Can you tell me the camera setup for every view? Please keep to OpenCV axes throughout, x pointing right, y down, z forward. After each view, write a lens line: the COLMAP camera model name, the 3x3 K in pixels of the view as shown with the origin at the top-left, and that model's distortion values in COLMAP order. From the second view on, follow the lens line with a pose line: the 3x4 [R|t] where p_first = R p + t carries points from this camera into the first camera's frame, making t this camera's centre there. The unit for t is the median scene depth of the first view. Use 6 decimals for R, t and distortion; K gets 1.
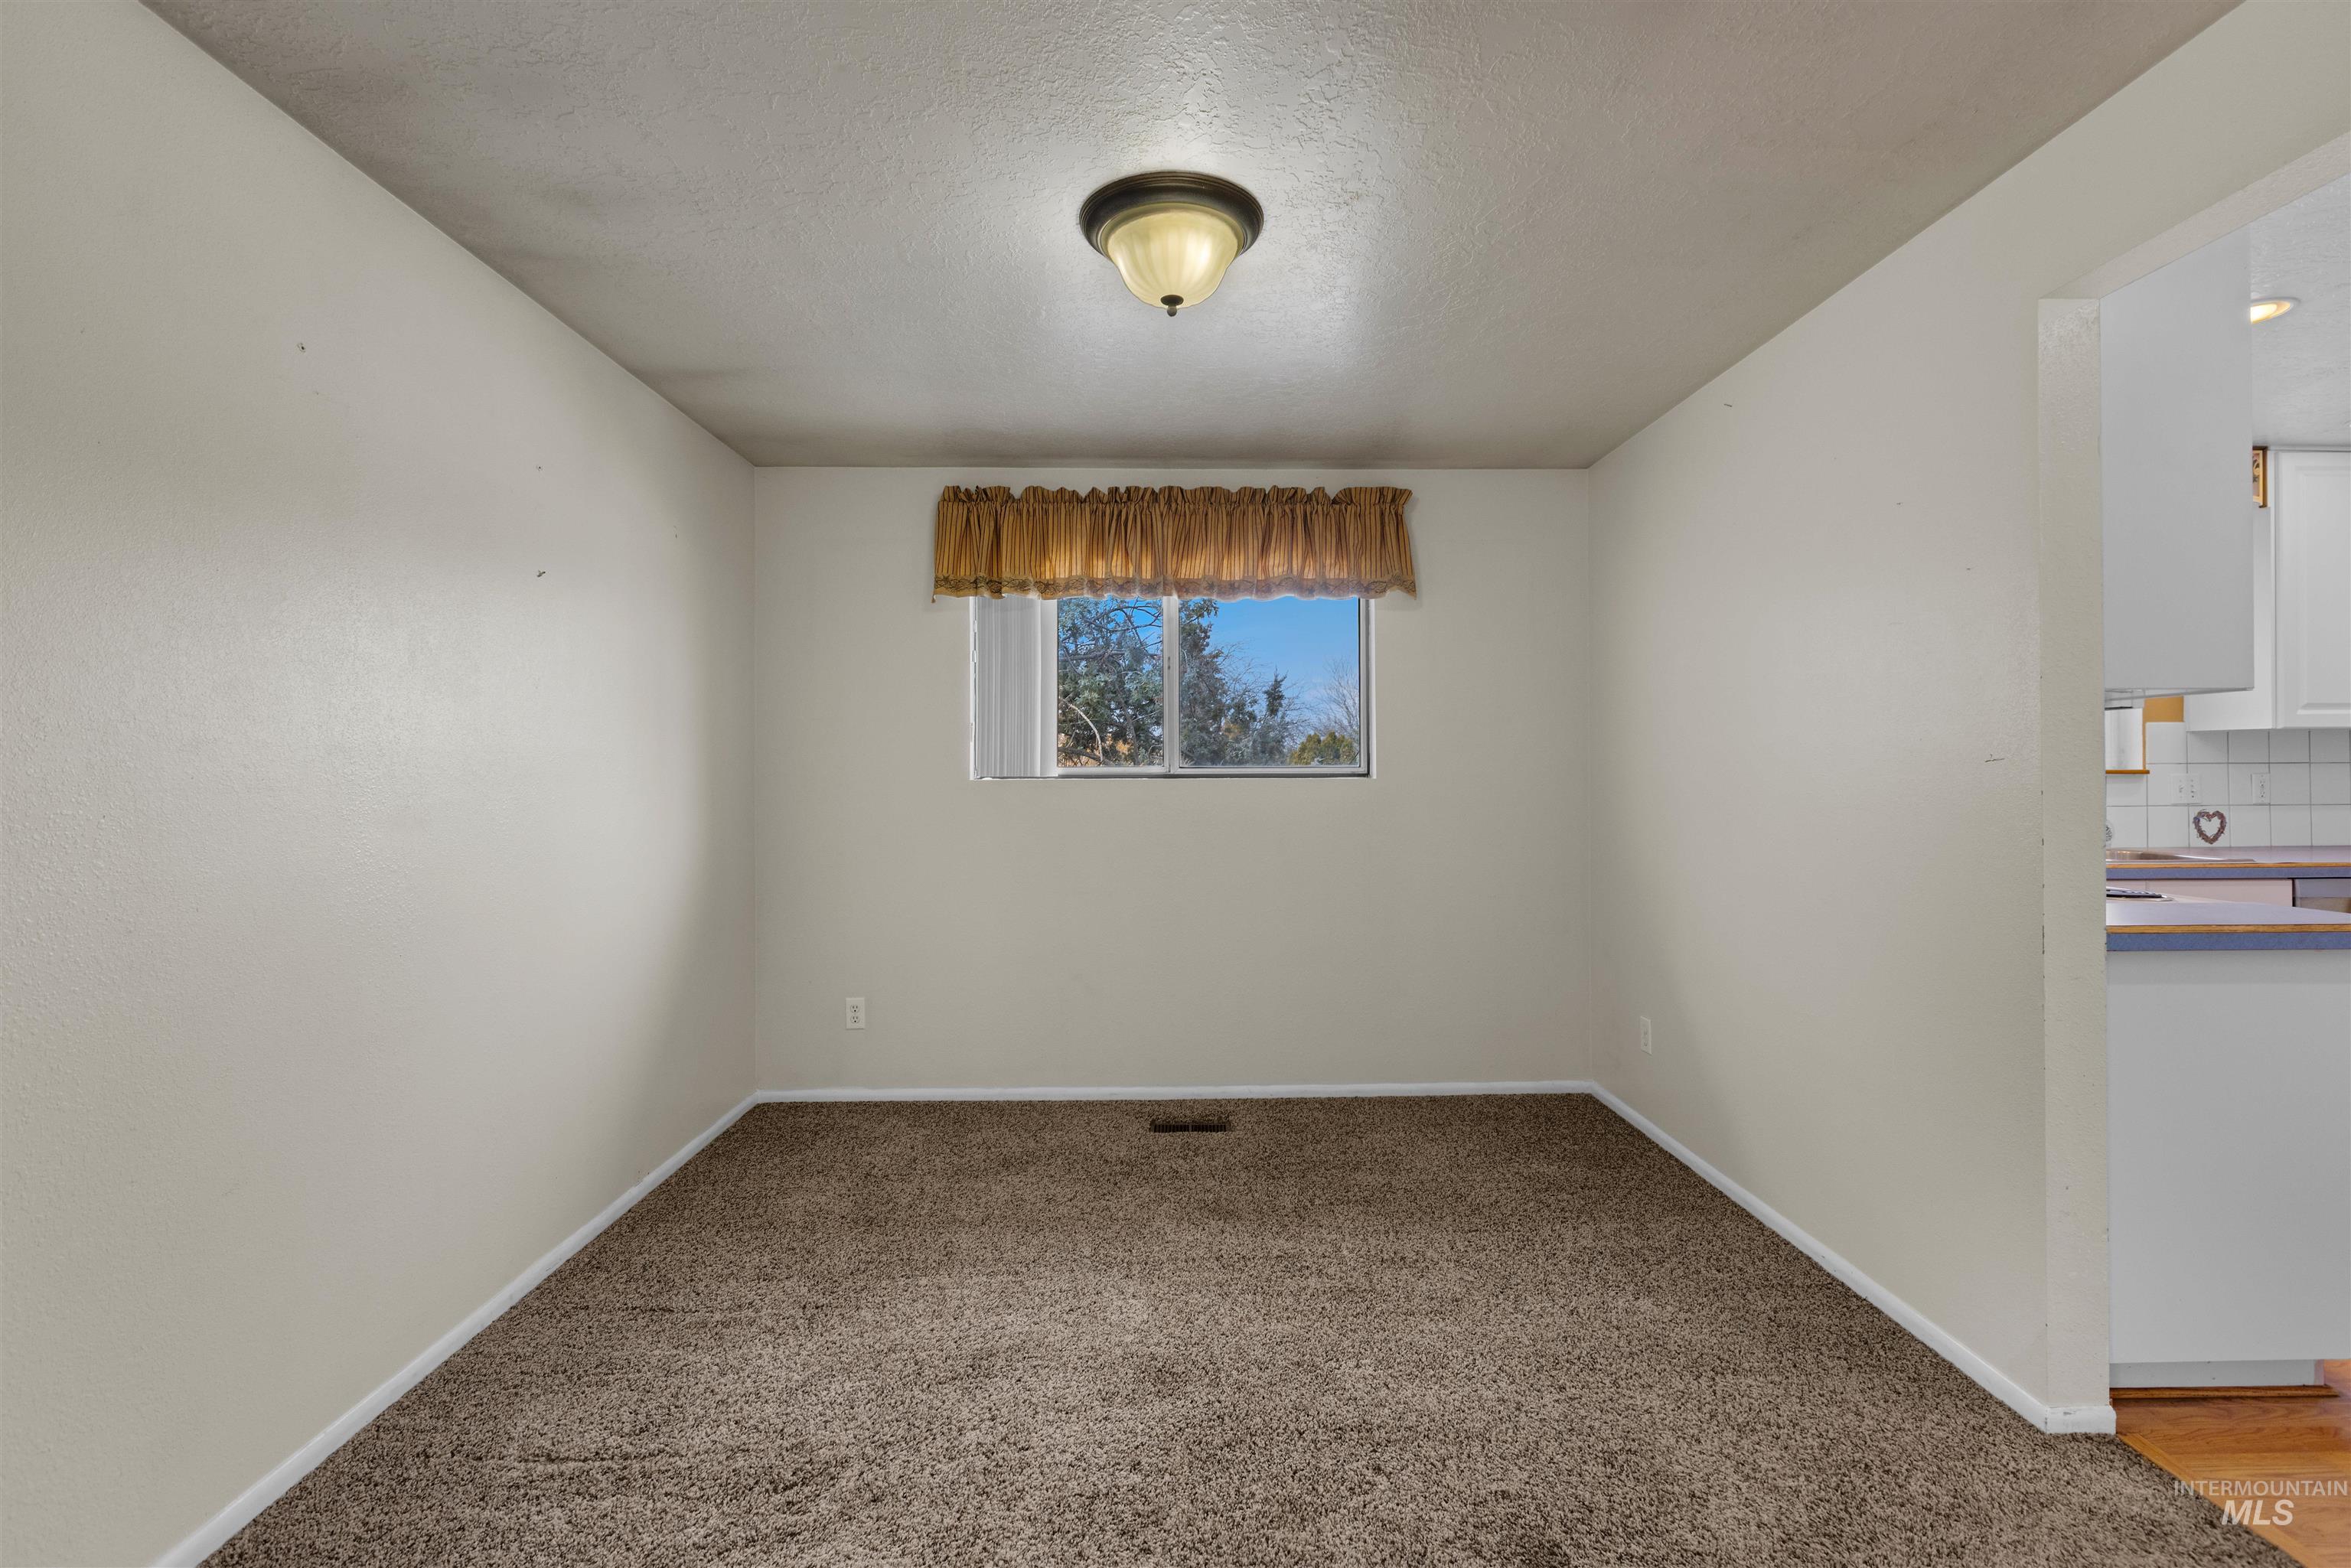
lens RADIAL K [[1054.3, 0, 1172.2], [0, 1054.3, 769.7], [0, 0, 1]] dist [0.001164, -0.001446]
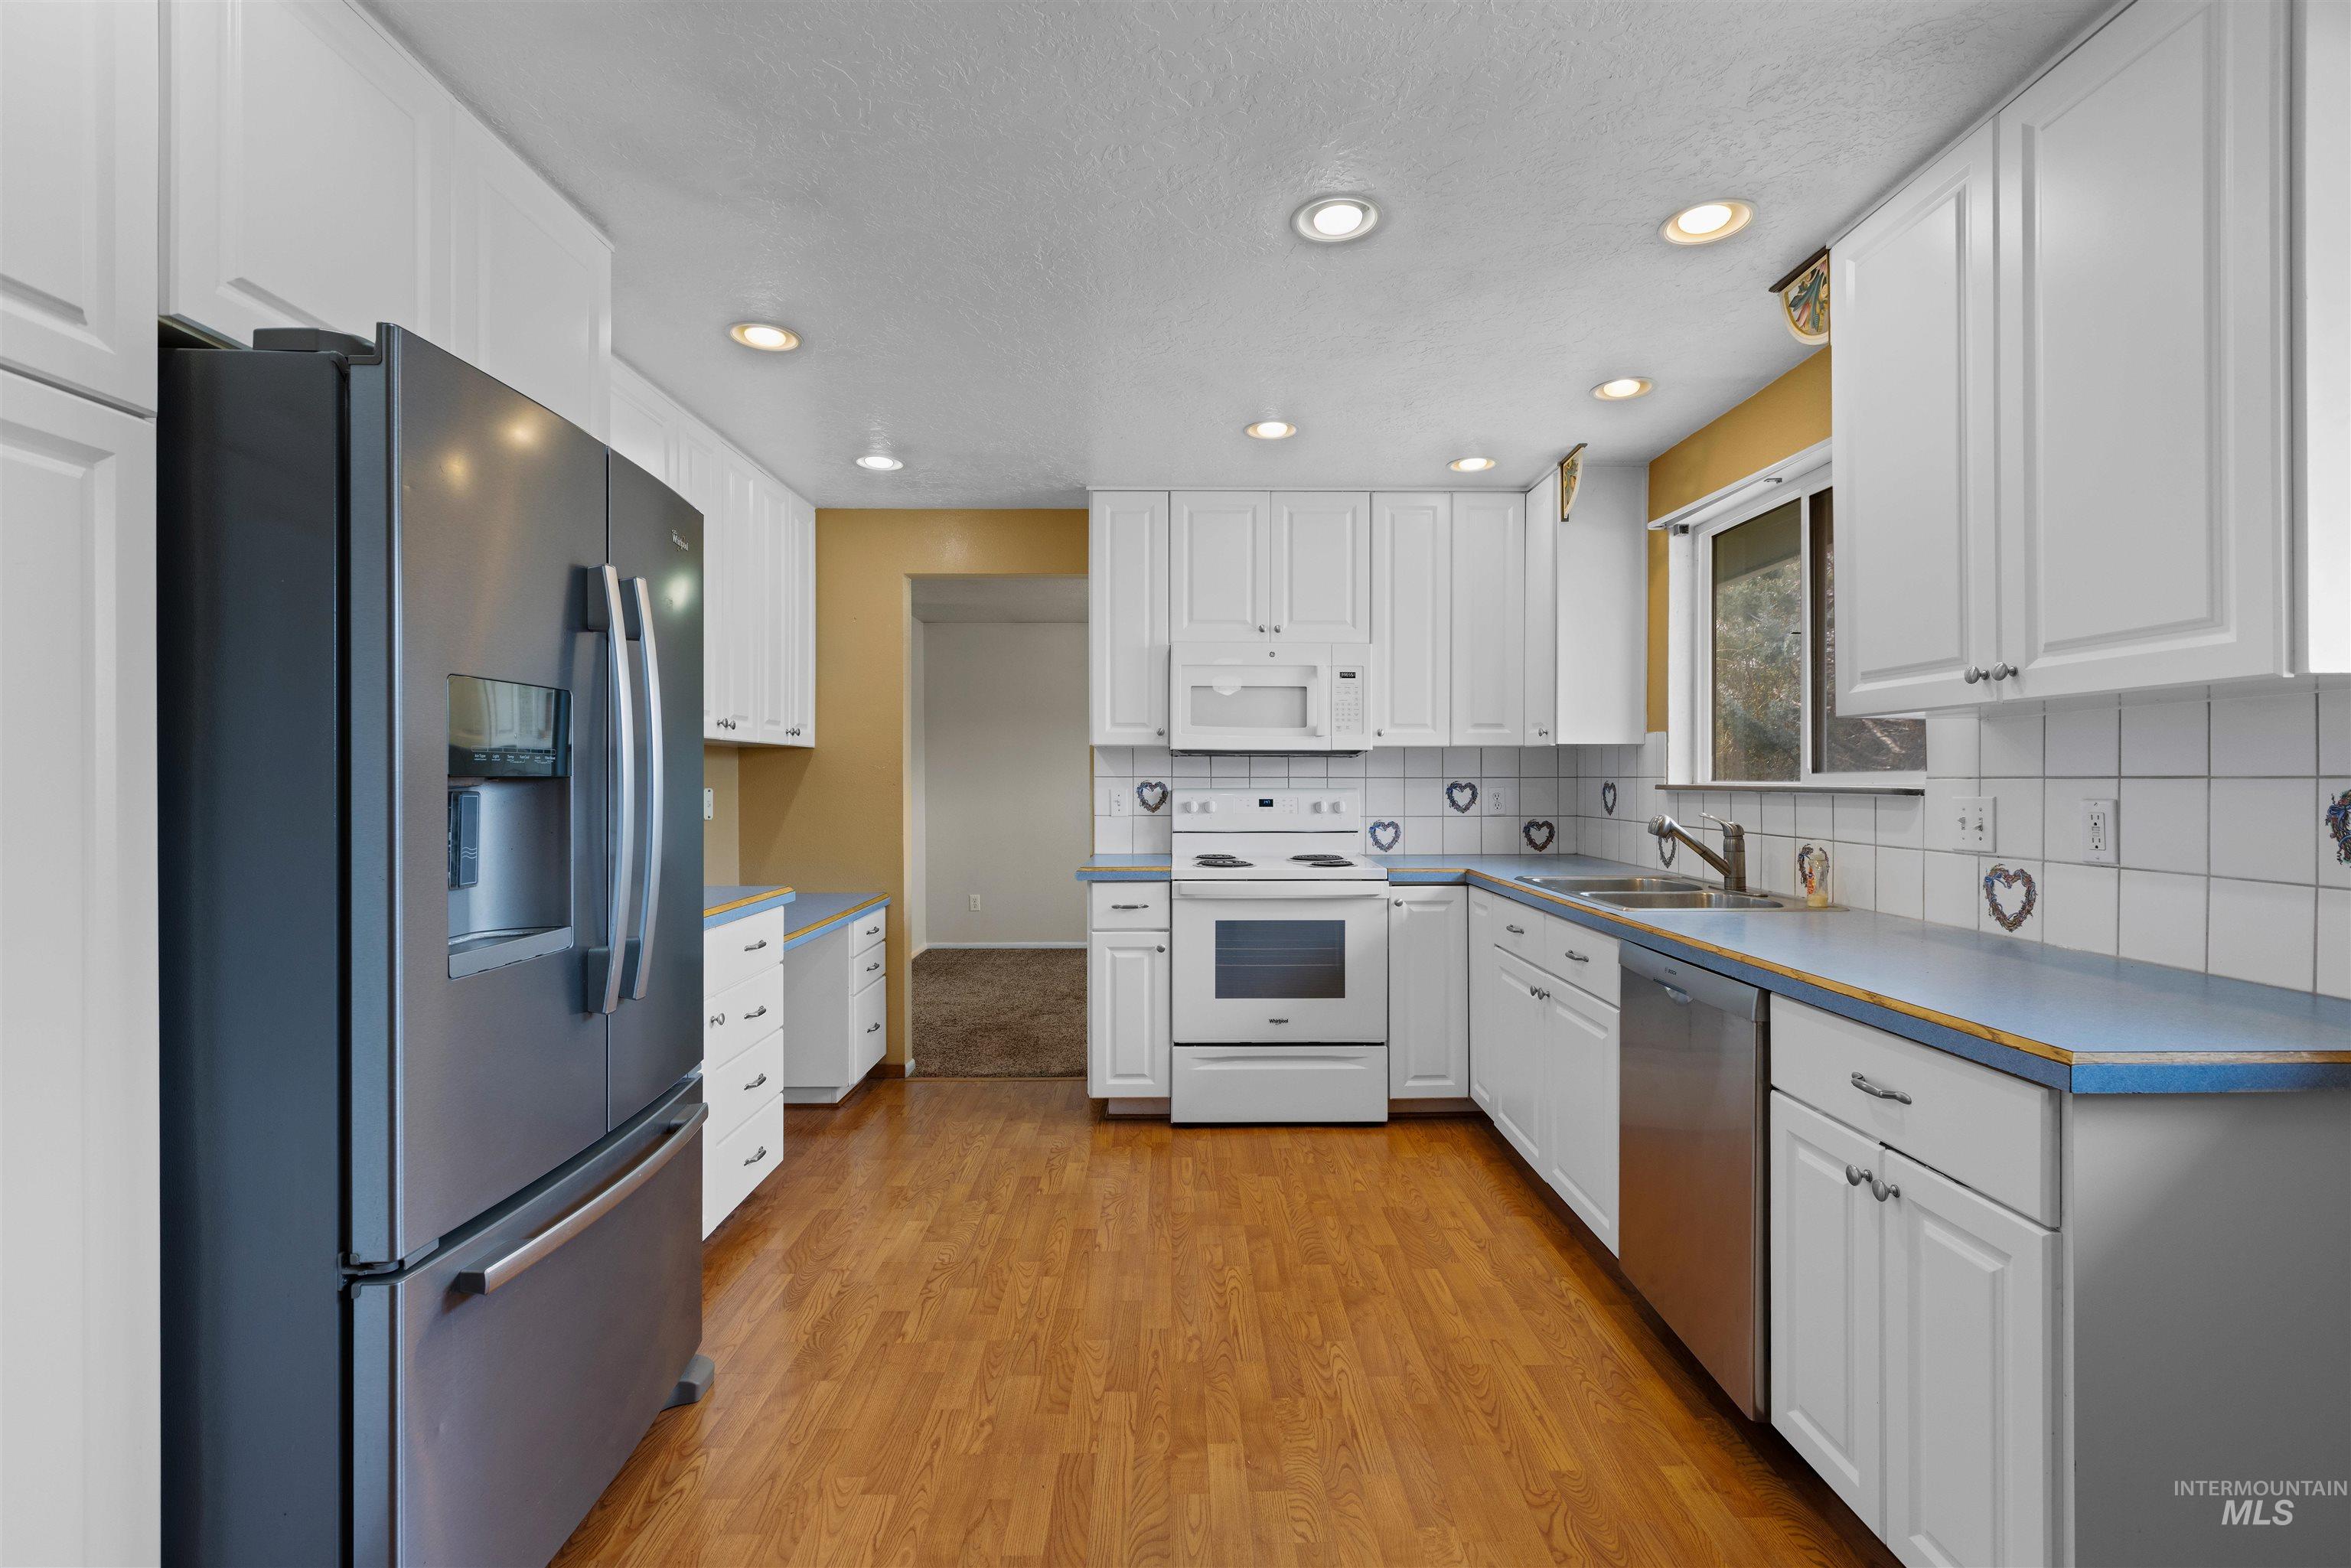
lens RADIAL K [[1054.3, 0, 1178.2], [0, 1054.3, 779.0], [0, 0, 1]] dist [0.001164, -0.001446]
pose [[-0.025202, 0.002584, -0.999679, 1.520463], [0.010745, 0.999940, 0.002314, -0.010848], [0.999625, -0.010683, -0.025228, 0.599899]]
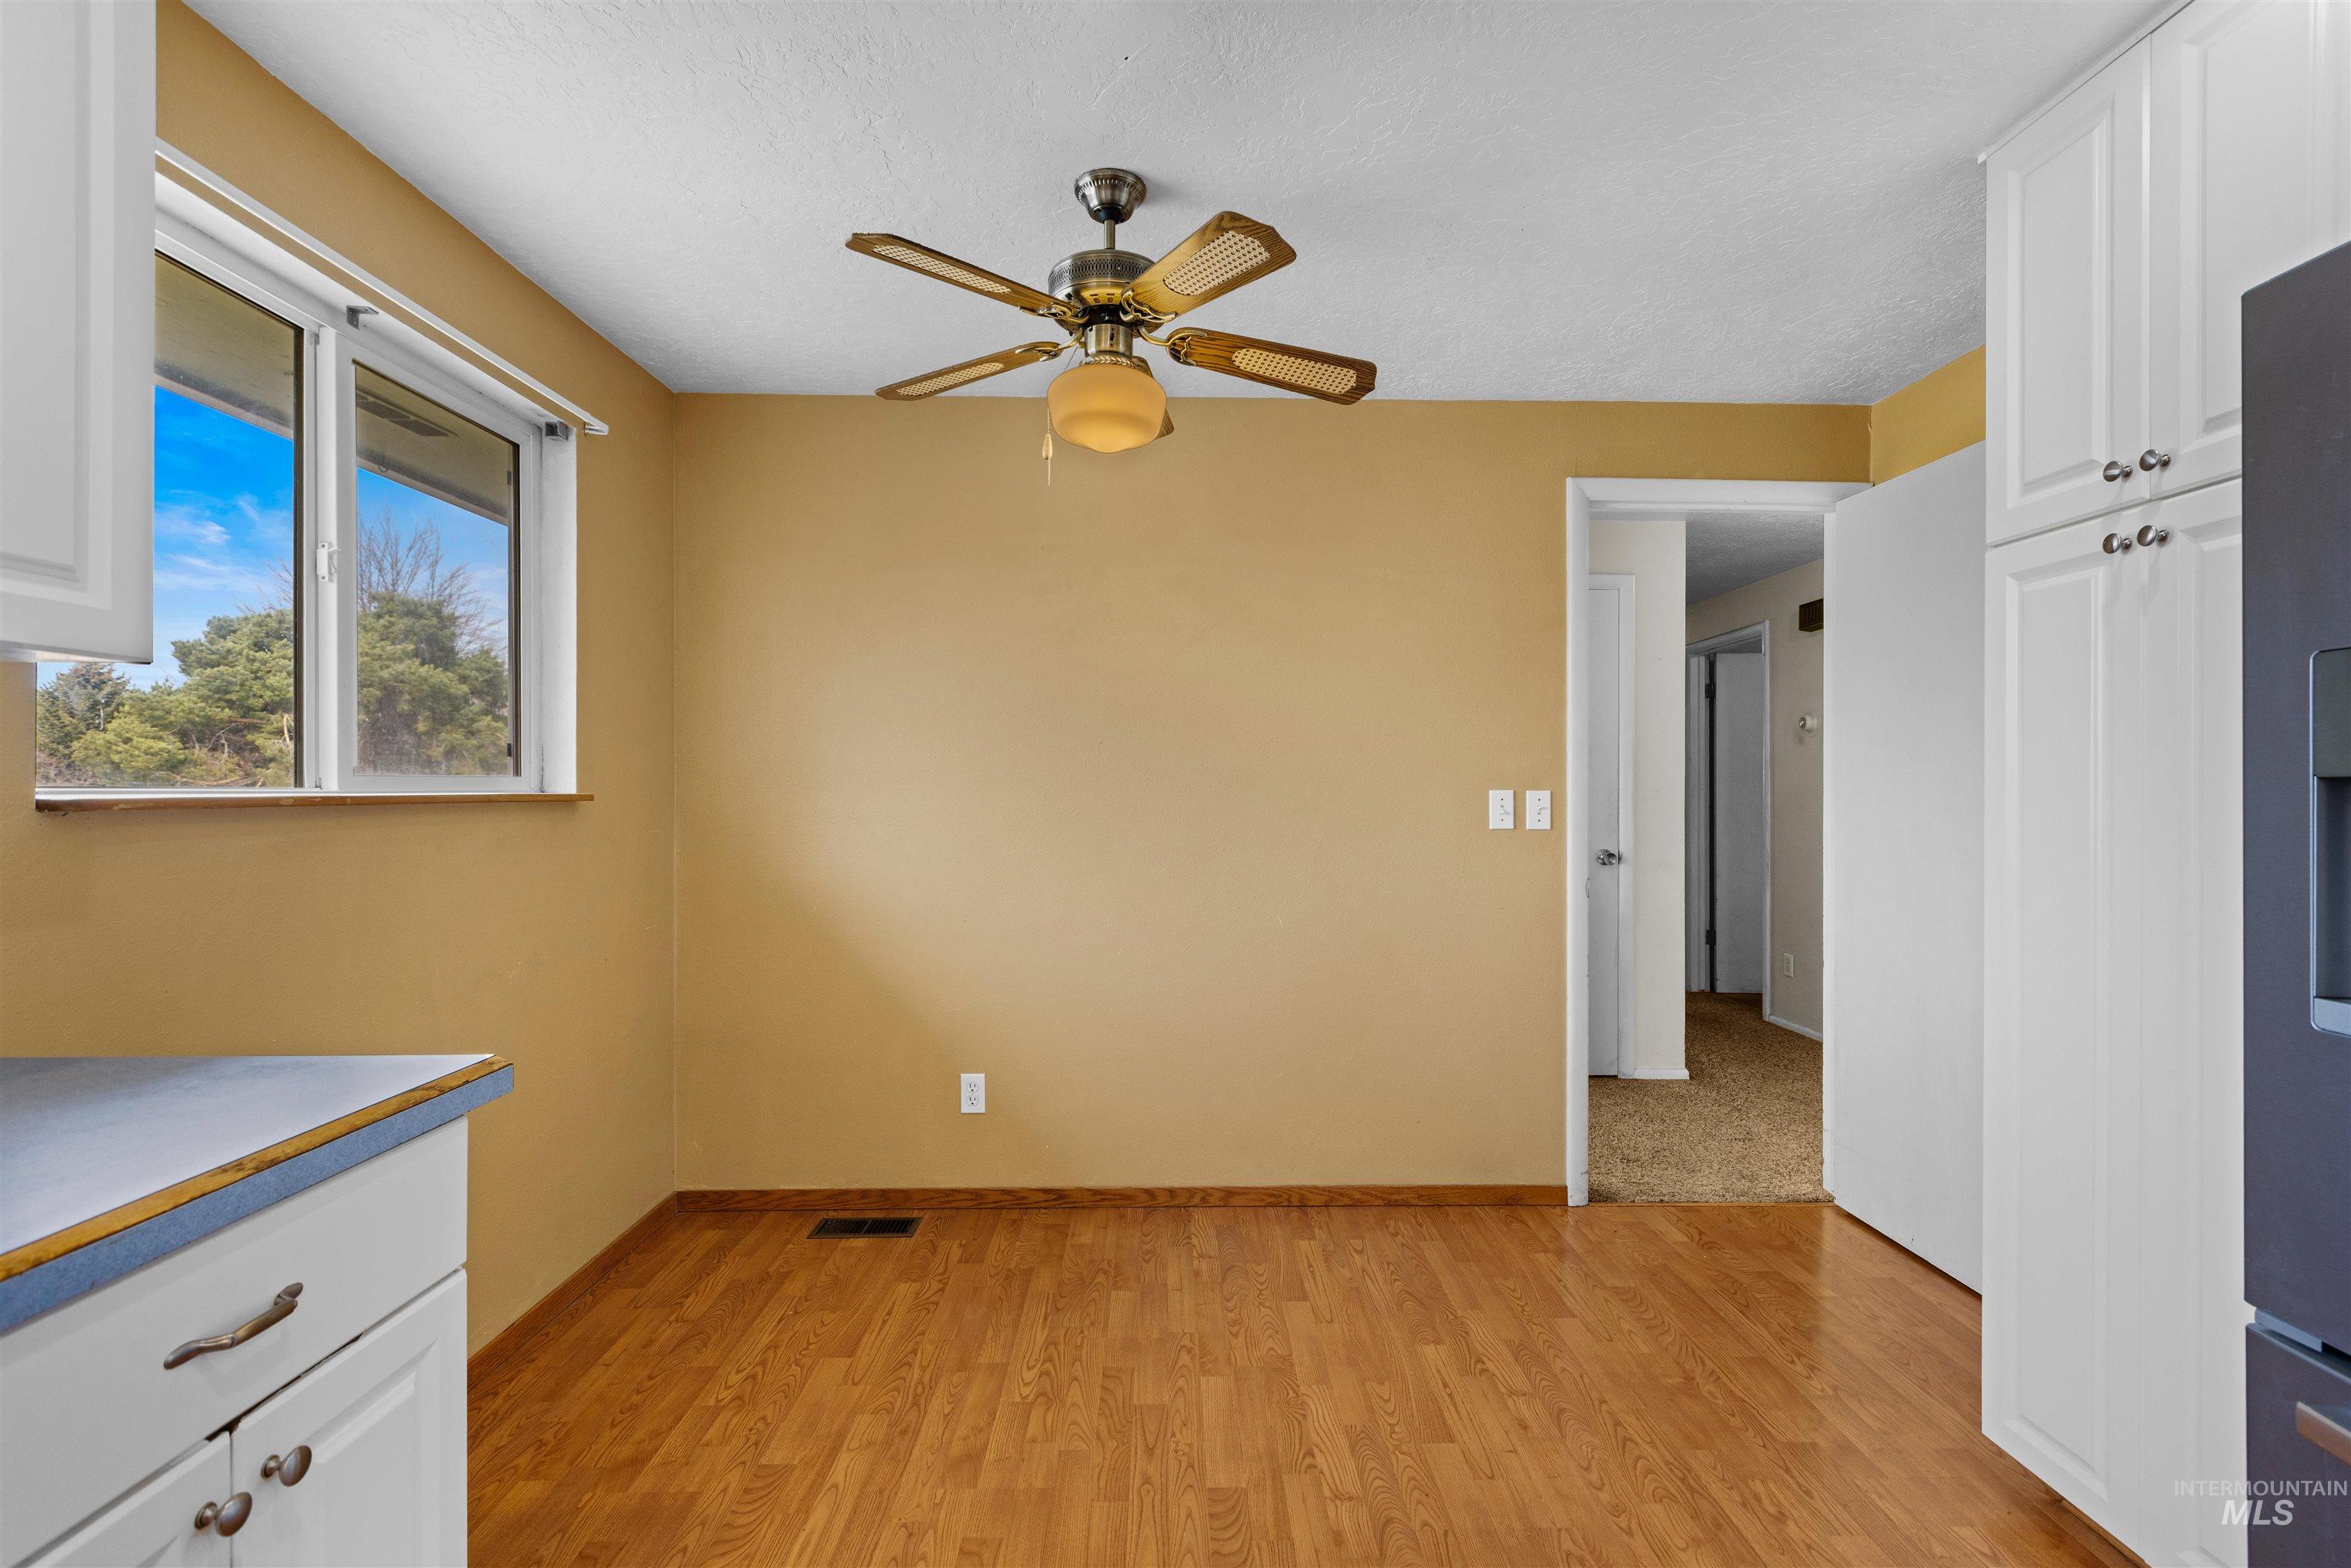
lens RADIAL K [[1054.3, 0, 1184.2], [0, 1054.3, 793.4], [0, 0, 1]] dist [0.001164, -0.001446]
pose [[0.010339, 0.001833, 0.999945, 0.907312], [-0.011516, 0.999932, -0.001714, -0.005506], [-0.999880, -0.011498, 0.010360, 0.649952]]
